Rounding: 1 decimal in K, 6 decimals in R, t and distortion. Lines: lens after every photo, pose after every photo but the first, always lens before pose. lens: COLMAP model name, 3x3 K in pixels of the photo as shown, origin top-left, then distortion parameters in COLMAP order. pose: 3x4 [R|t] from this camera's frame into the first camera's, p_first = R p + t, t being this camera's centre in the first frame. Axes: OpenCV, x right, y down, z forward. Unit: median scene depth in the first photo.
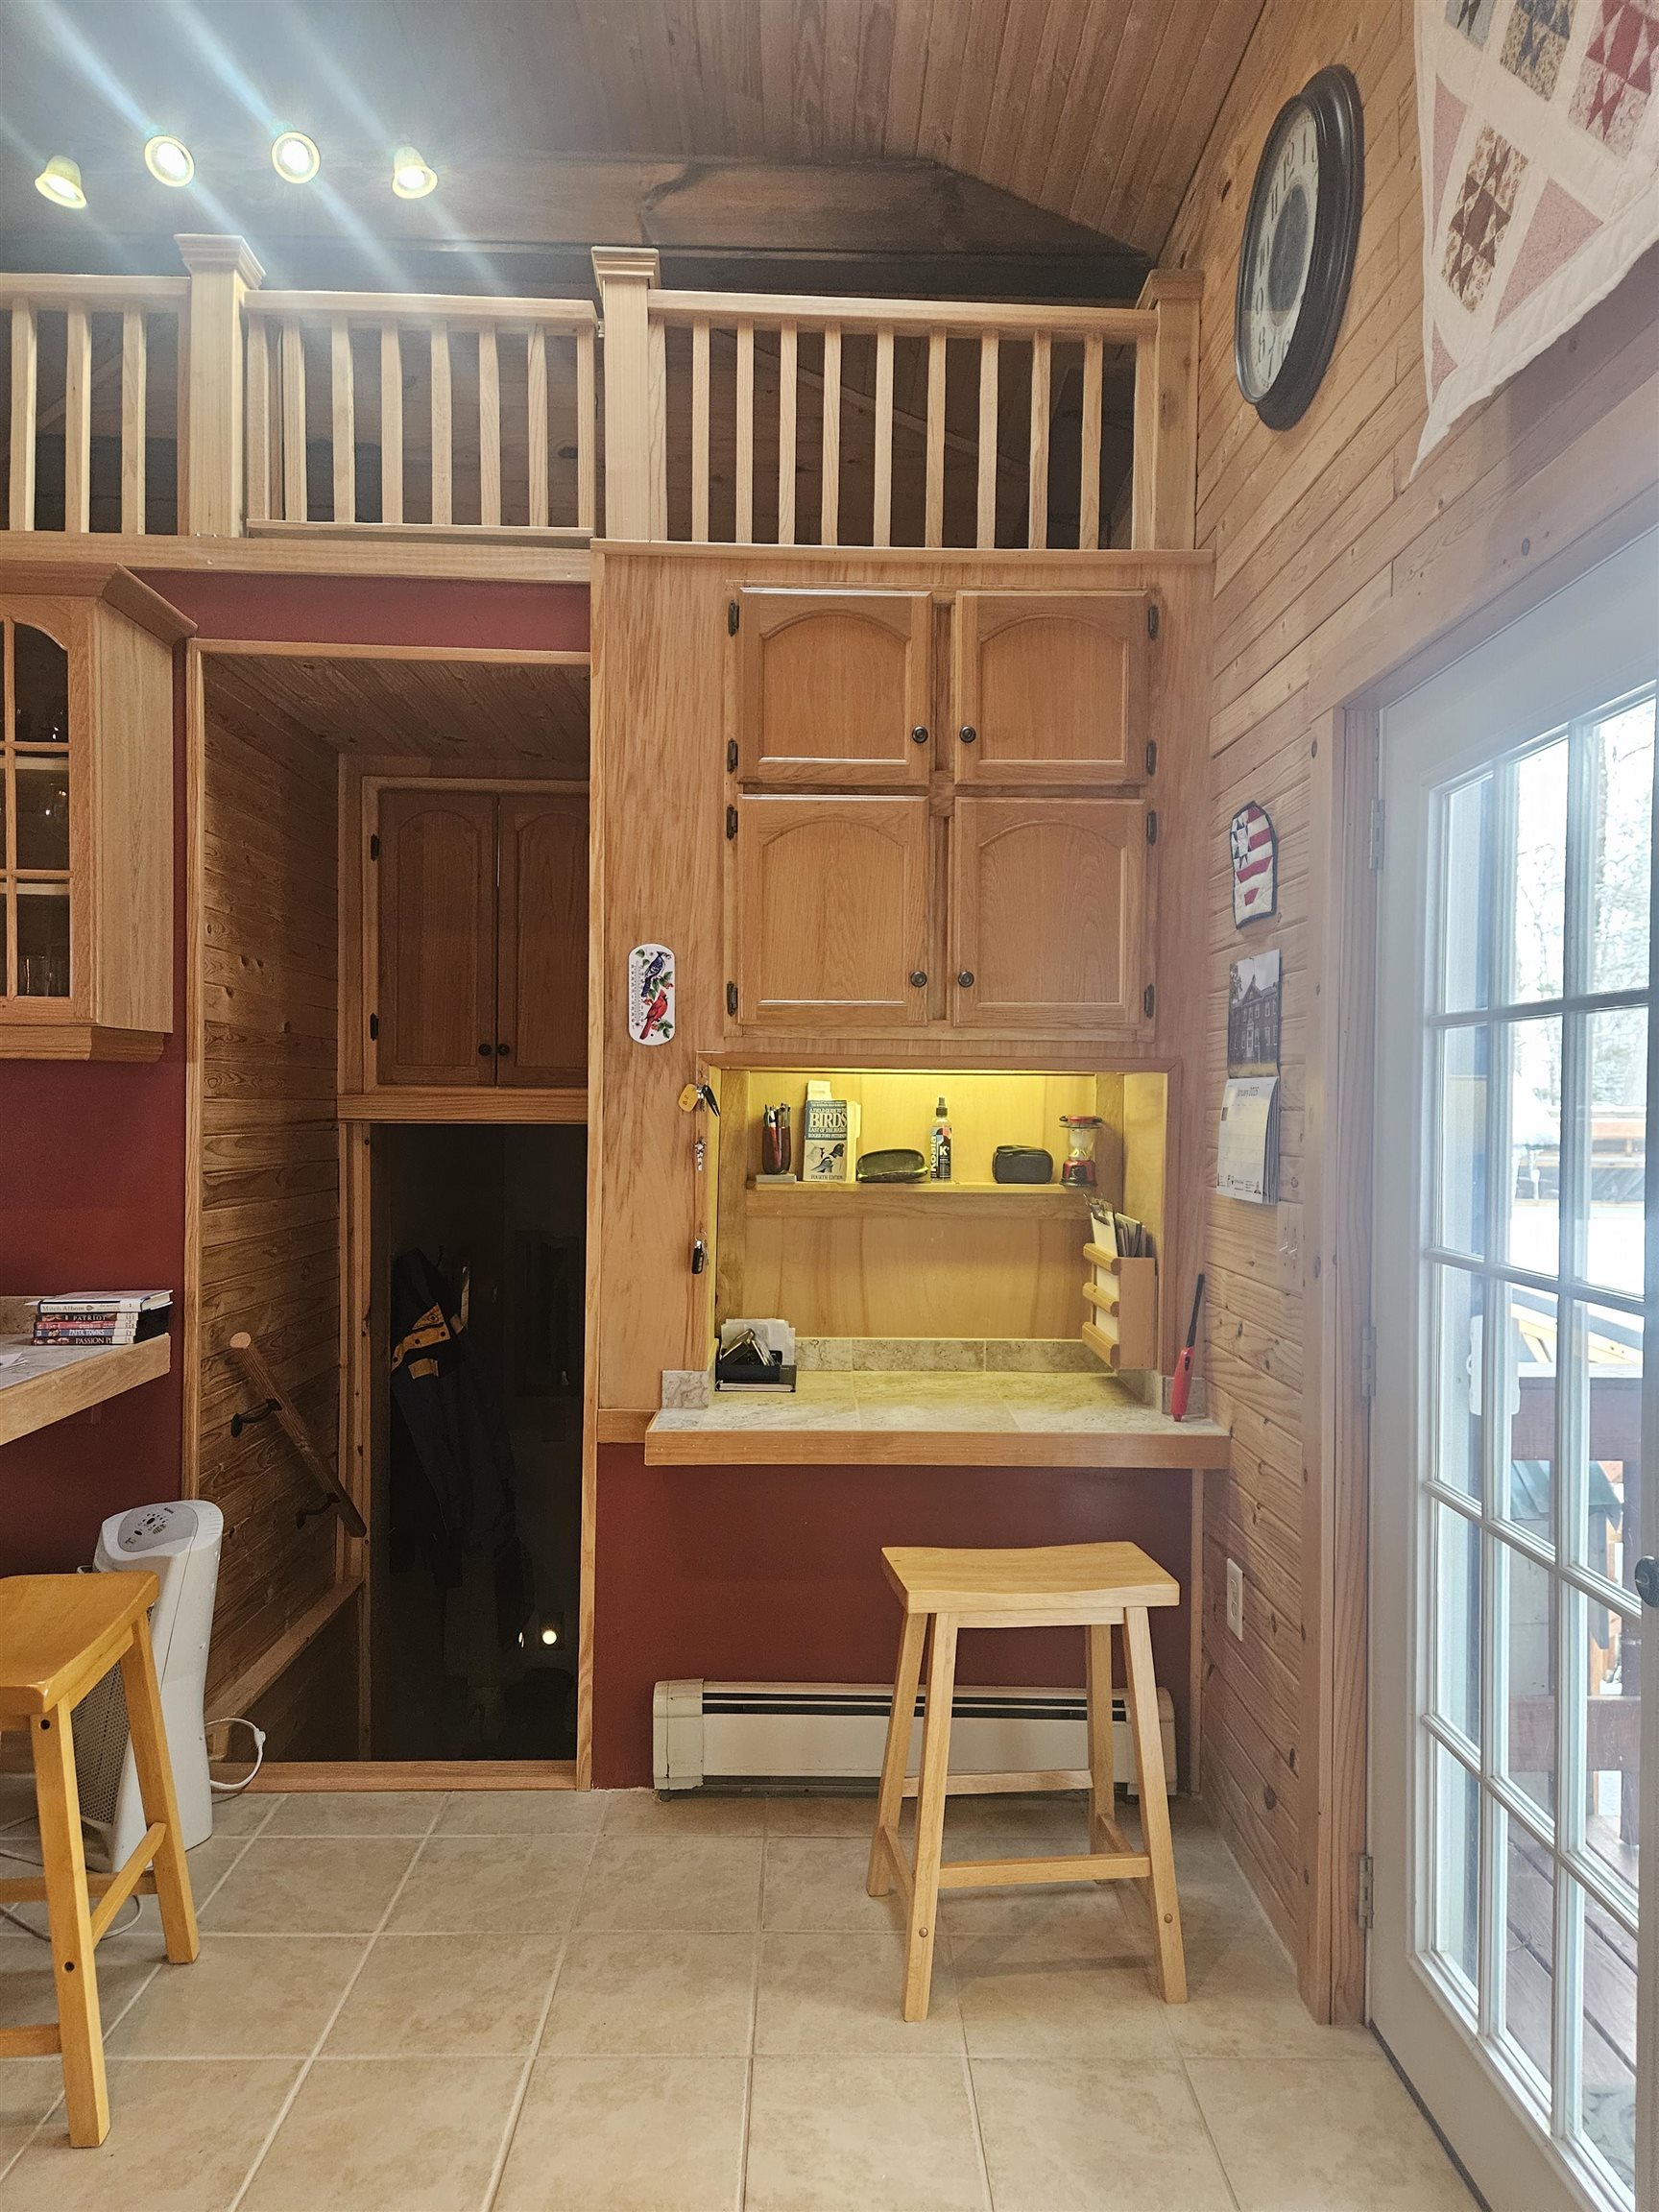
lens RADIAL K [[1471.4, 0, 830.1], [0, 1471.4, 1117.1], [0, 0, 1]] dist [0.092133, -0.083677]
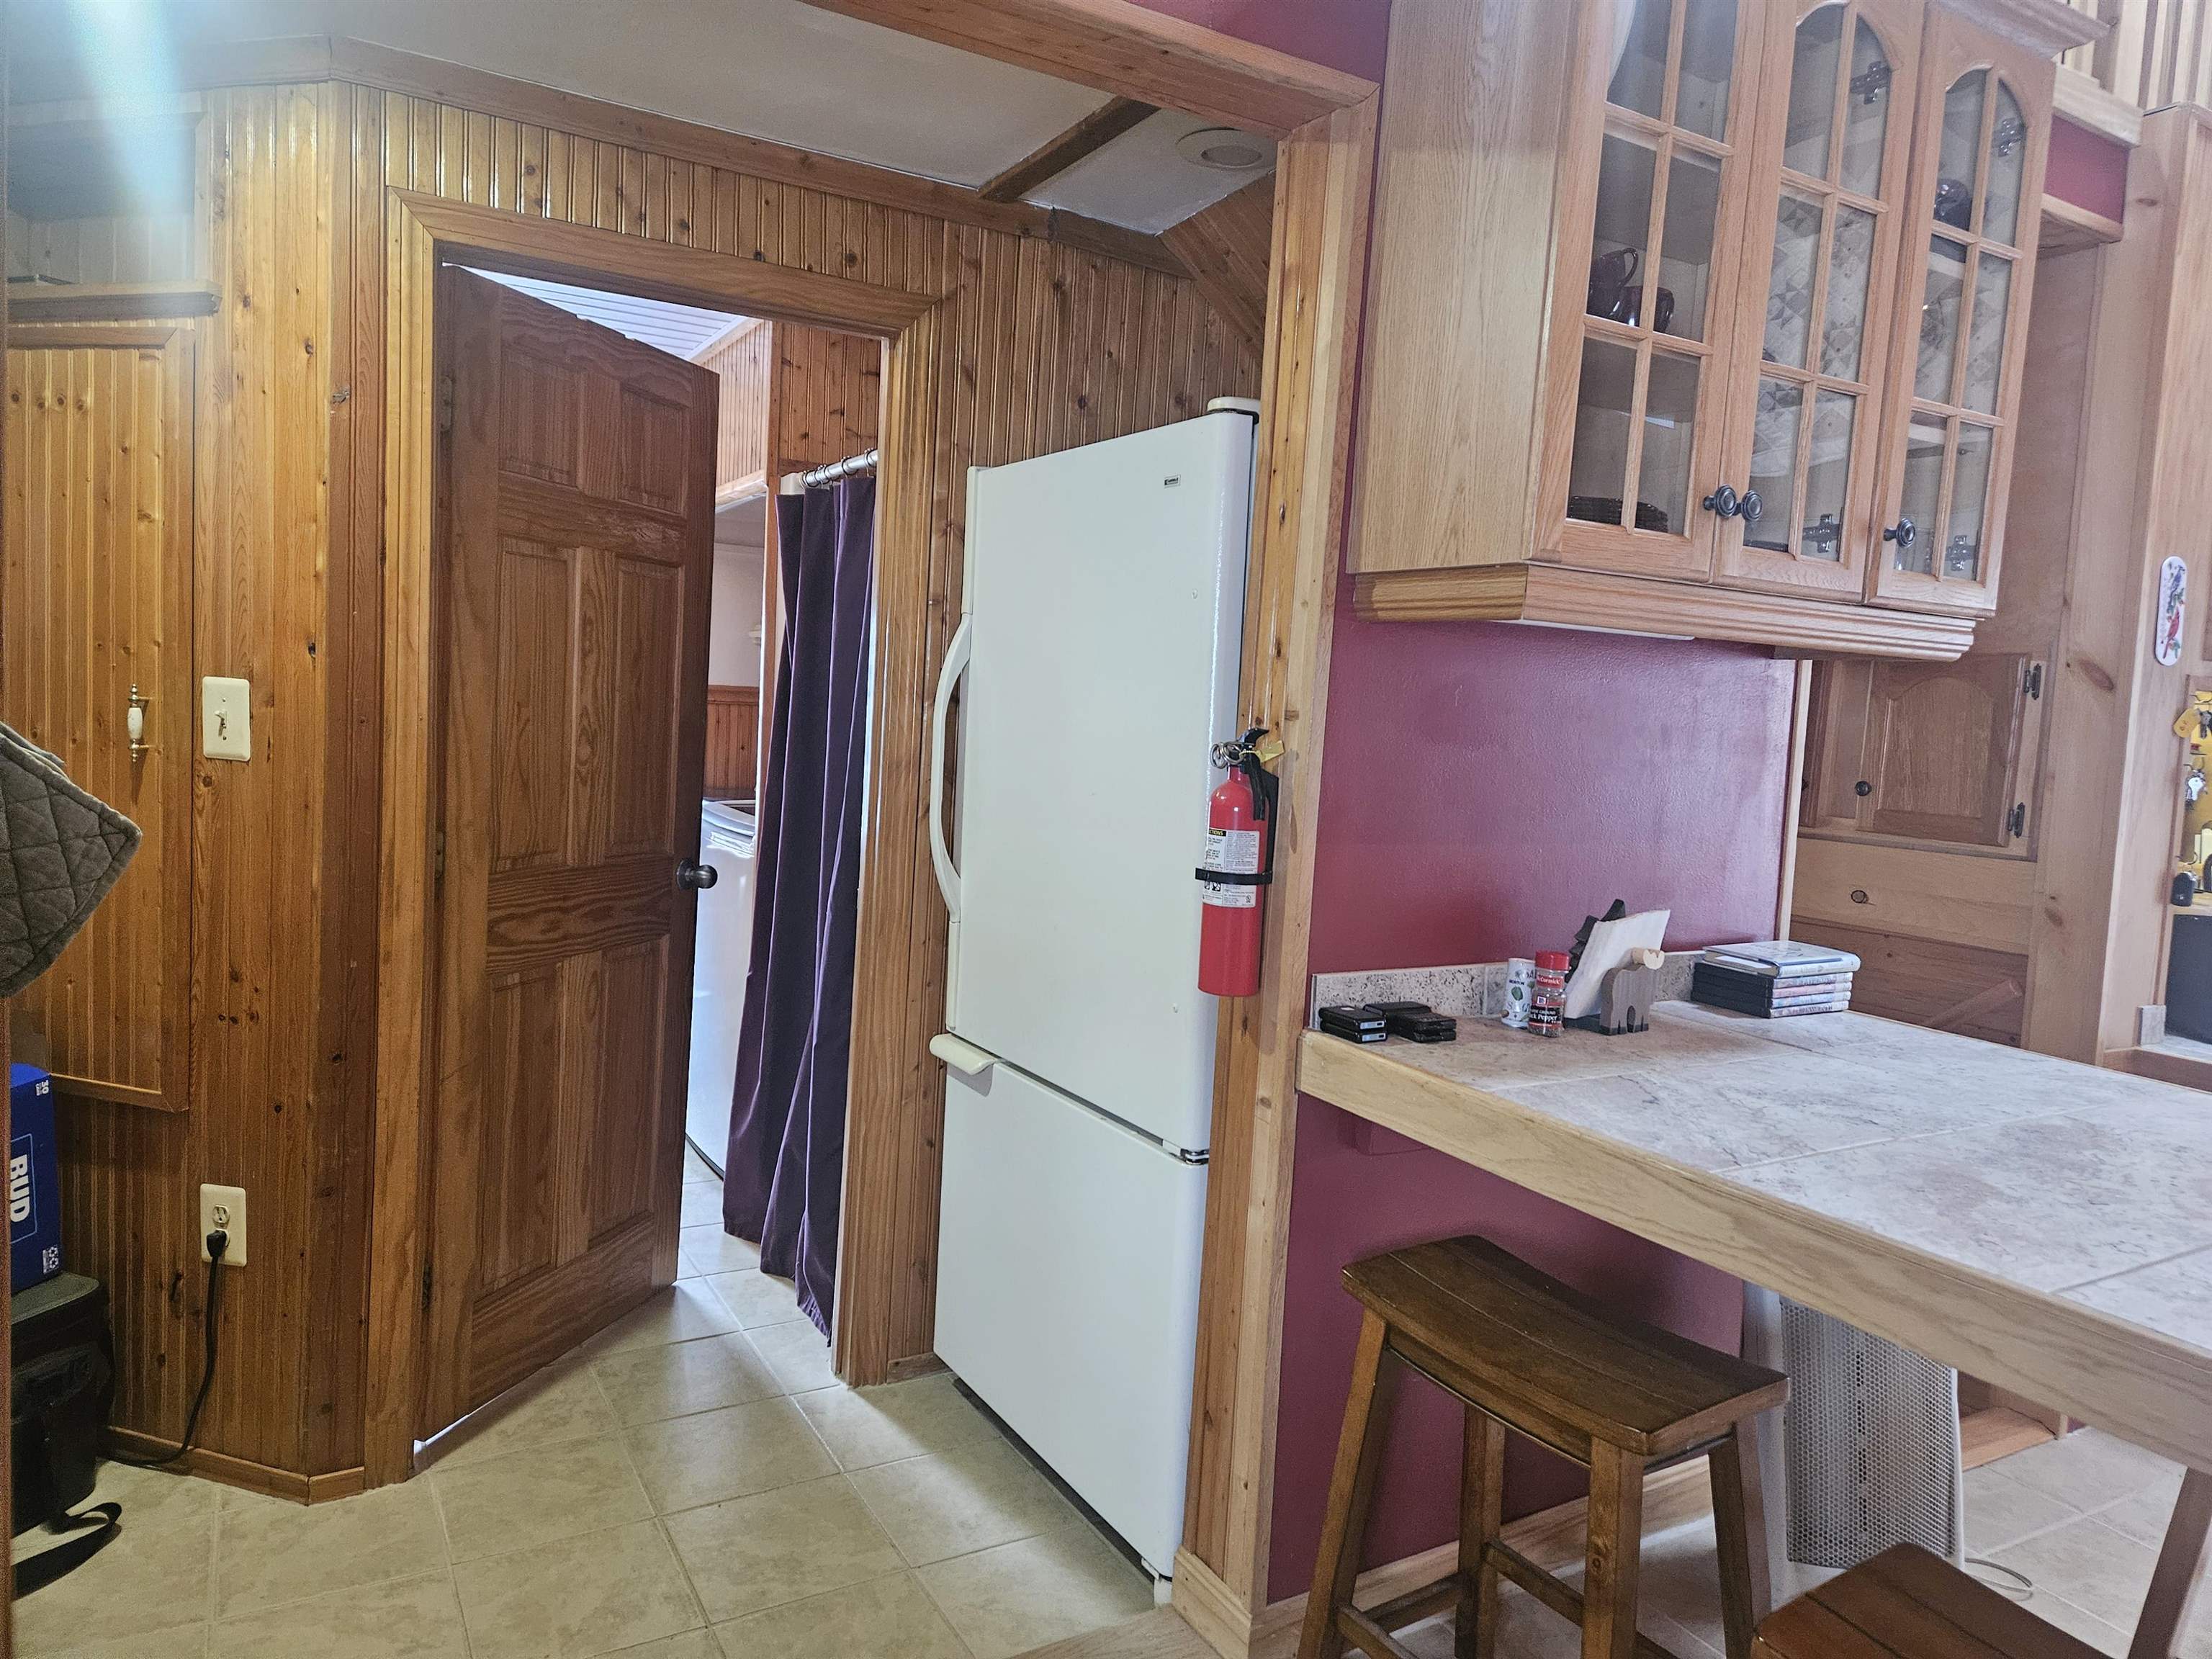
lens RADIAL K [[1471.4, 0, 1097.9], [0, 1471.4, 817.1], [0, 0, 1]] dist [0.092133, -0.083677]
pose [[0.880897, 0.000225, 0.473308, -1.169696], [-0.043519, 0.995802, 0.080524, -0.000683], [-0.471303, -0.091531, 0.877209, 0.470917]]
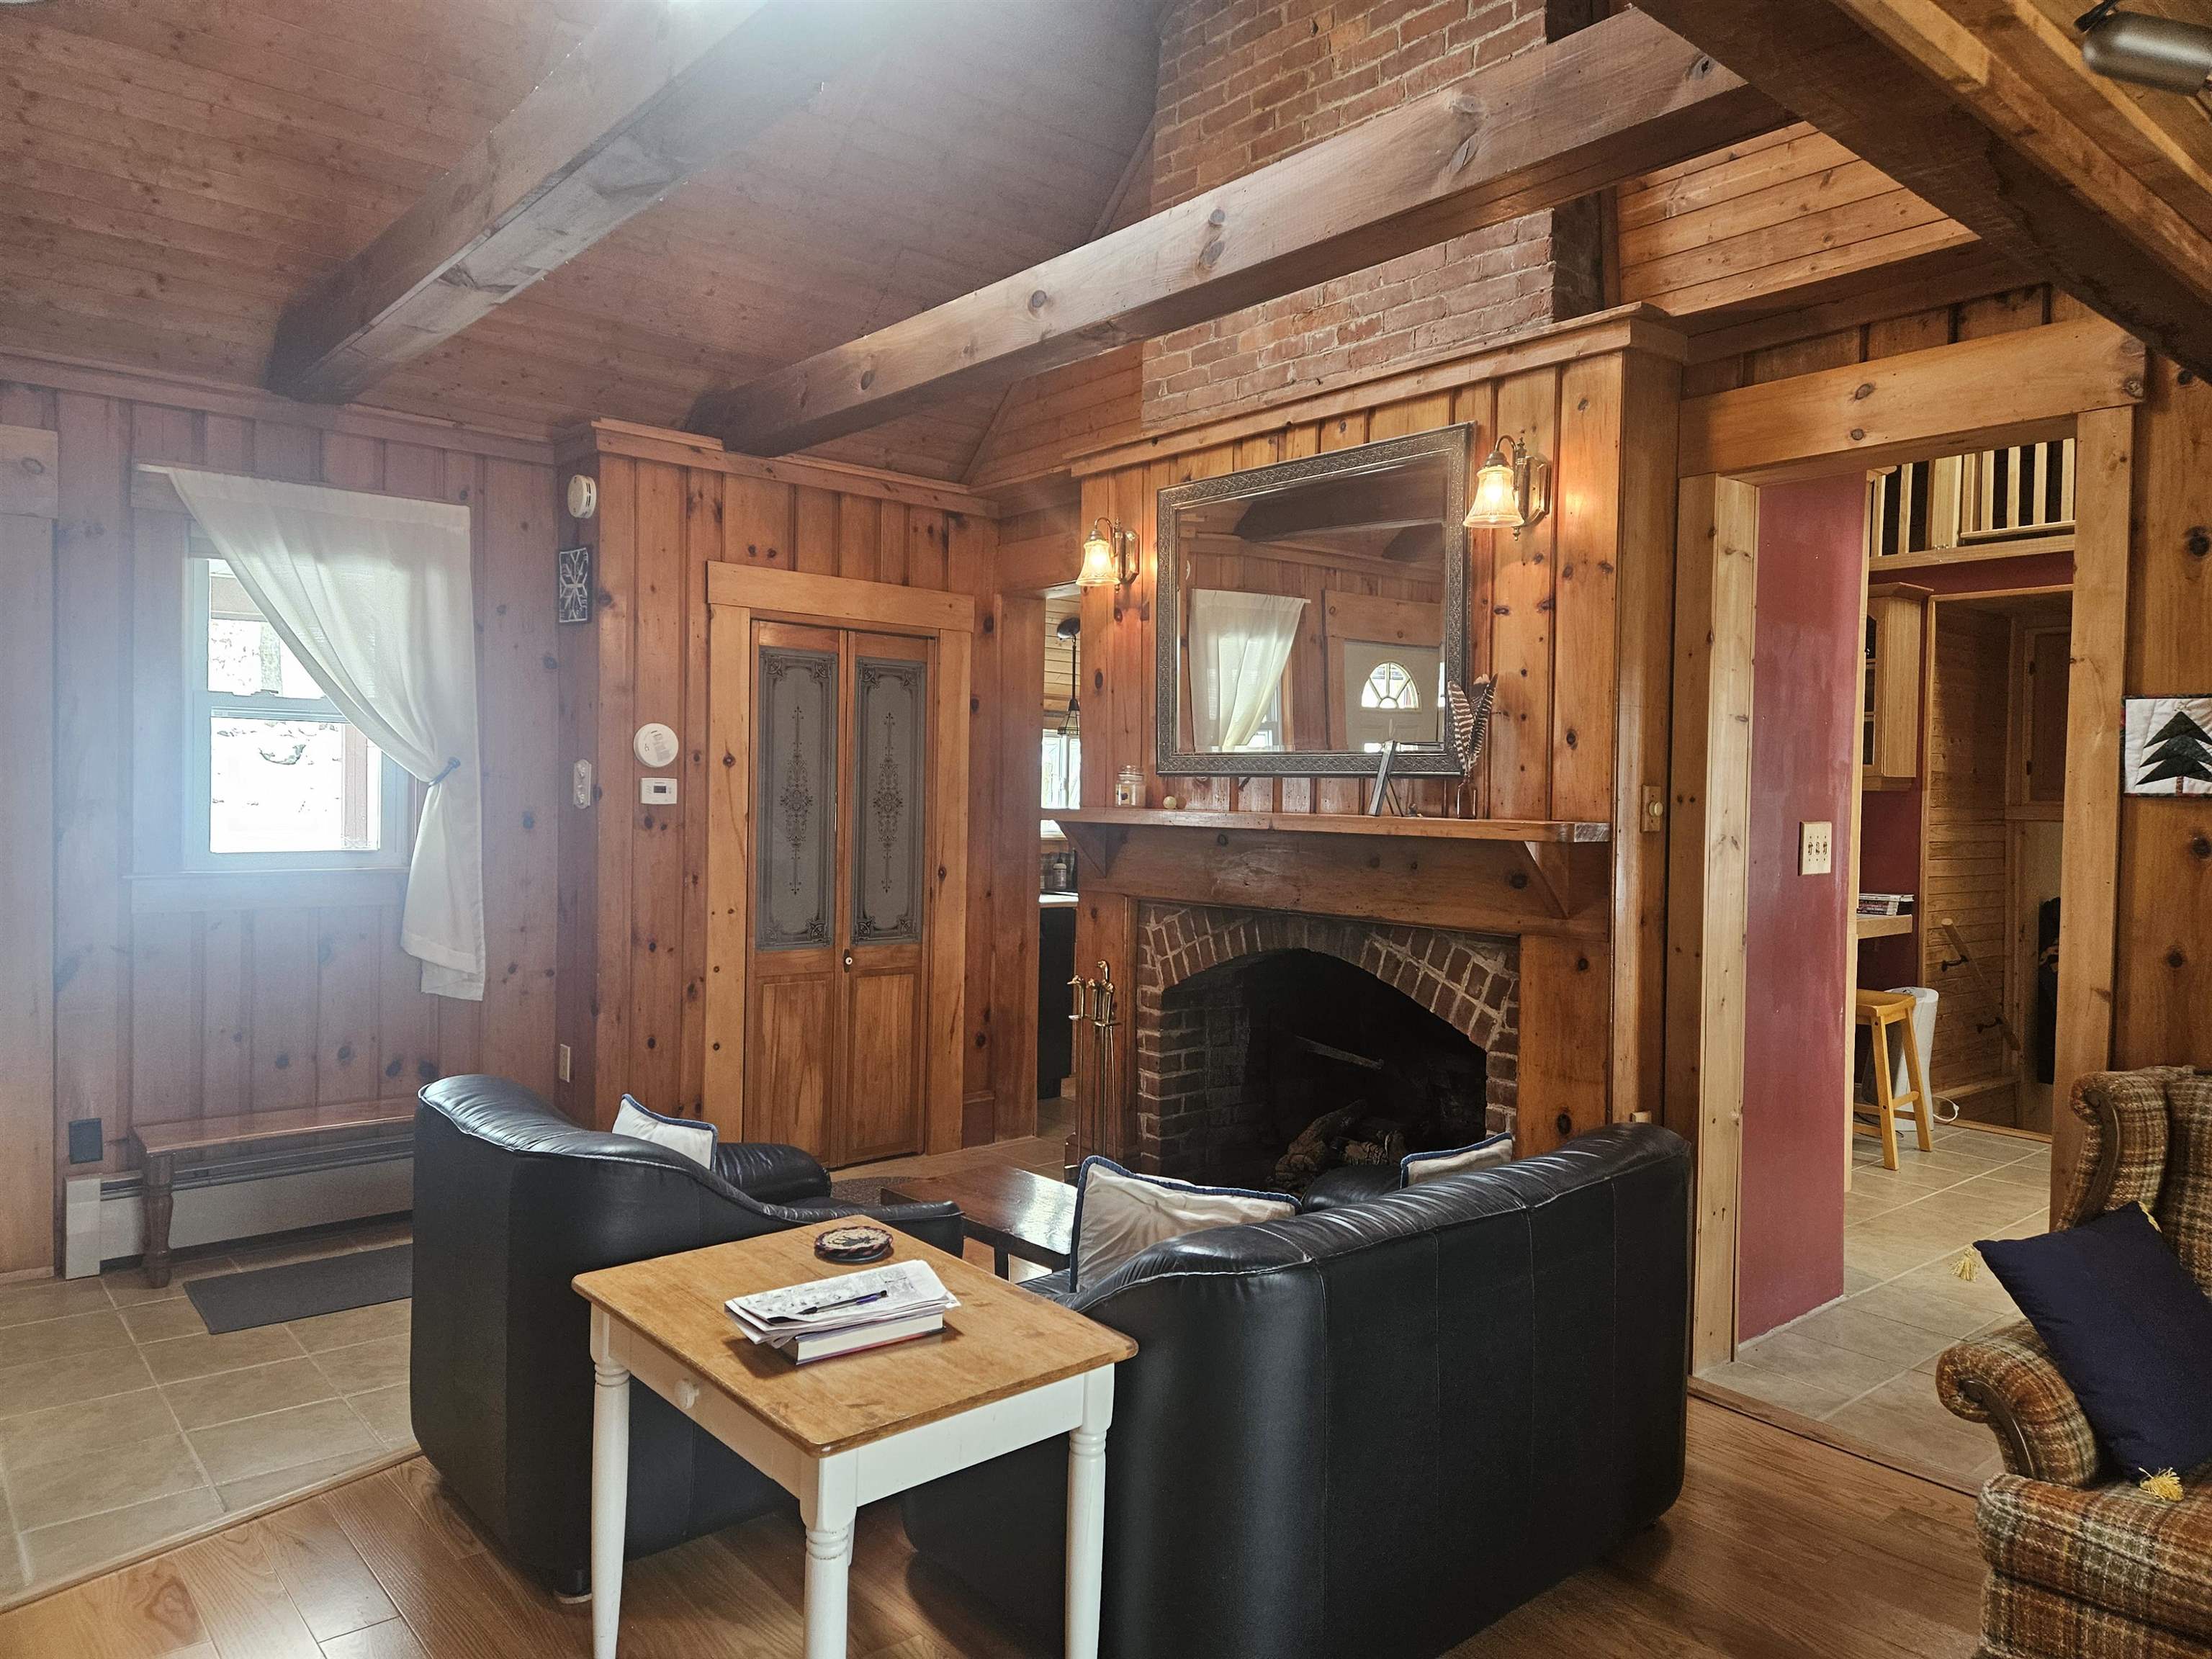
lens RADIAL K [[1477.0, 0, 1077.8], [0, 1477.0, 811.2], [0, 0, 1]] dist [0.091958, -0.085636]
pose [[0.625016, 0.012718, -0.780508, 0.520506], [-0.017013, 0.999852, 0.002669, 0.008465], [0.780426, 0.011611, 0.625140, -1.349925]]
